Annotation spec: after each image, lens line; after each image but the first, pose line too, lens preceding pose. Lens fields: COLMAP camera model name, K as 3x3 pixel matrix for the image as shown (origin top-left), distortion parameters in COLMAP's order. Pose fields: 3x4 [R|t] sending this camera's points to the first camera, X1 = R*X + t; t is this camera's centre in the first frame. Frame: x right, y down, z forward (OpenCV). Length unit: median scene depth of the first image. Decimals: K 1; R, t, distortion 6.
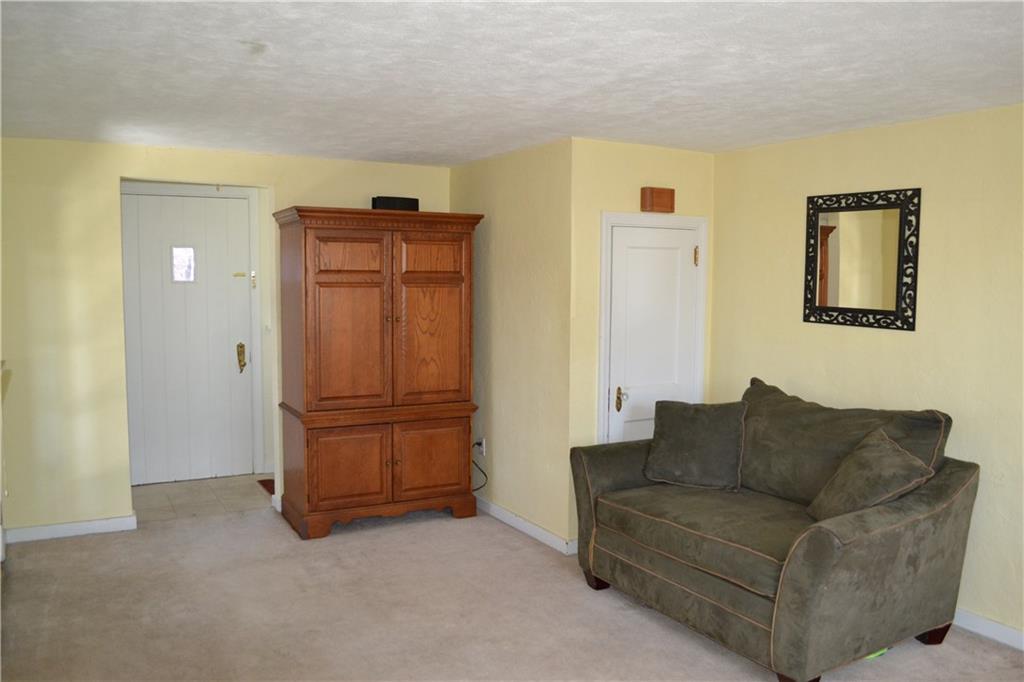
lens RADIAL K [[830.2, 0, 514.3], [0, 830.2, 340.9], [0, 0, 1]] dist [-0.069393, -0.003957]
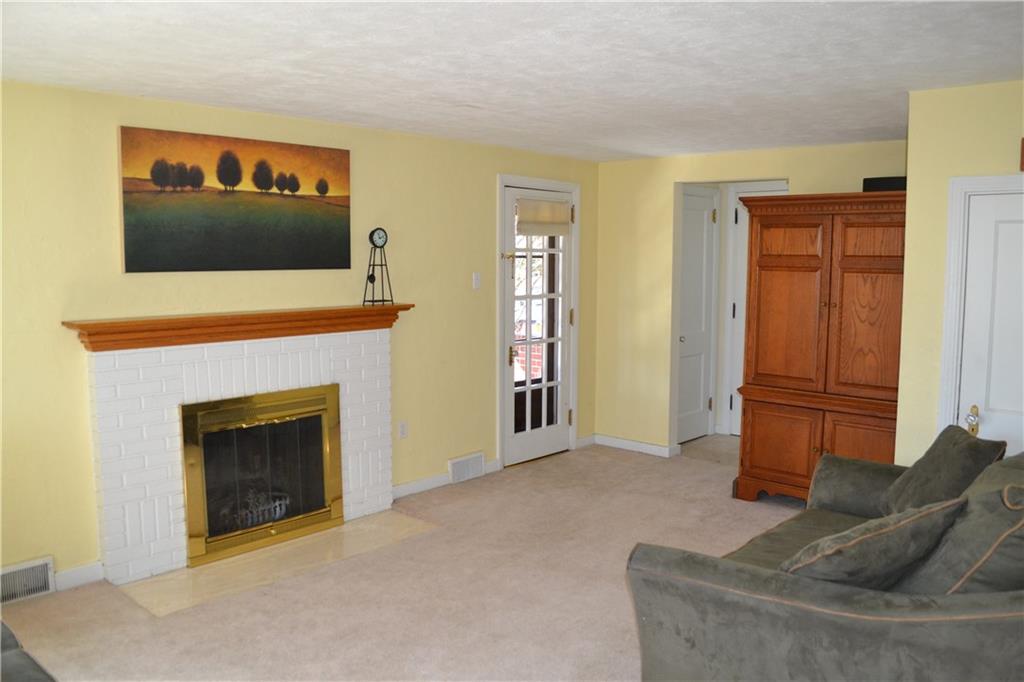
lens RADIAL K [[830.2, 0, 515.6], [0, 830.2, 342.3], [0, 0, 1]] dist [-0.069393, -0.003957]
pose [[0.311556, 0.090826, -0.945877, 0.656762], [-0.078734, 0.994466, 0.069558, -0.020323], [0.946960, 0.052802, 0.316983, 0.342294]]
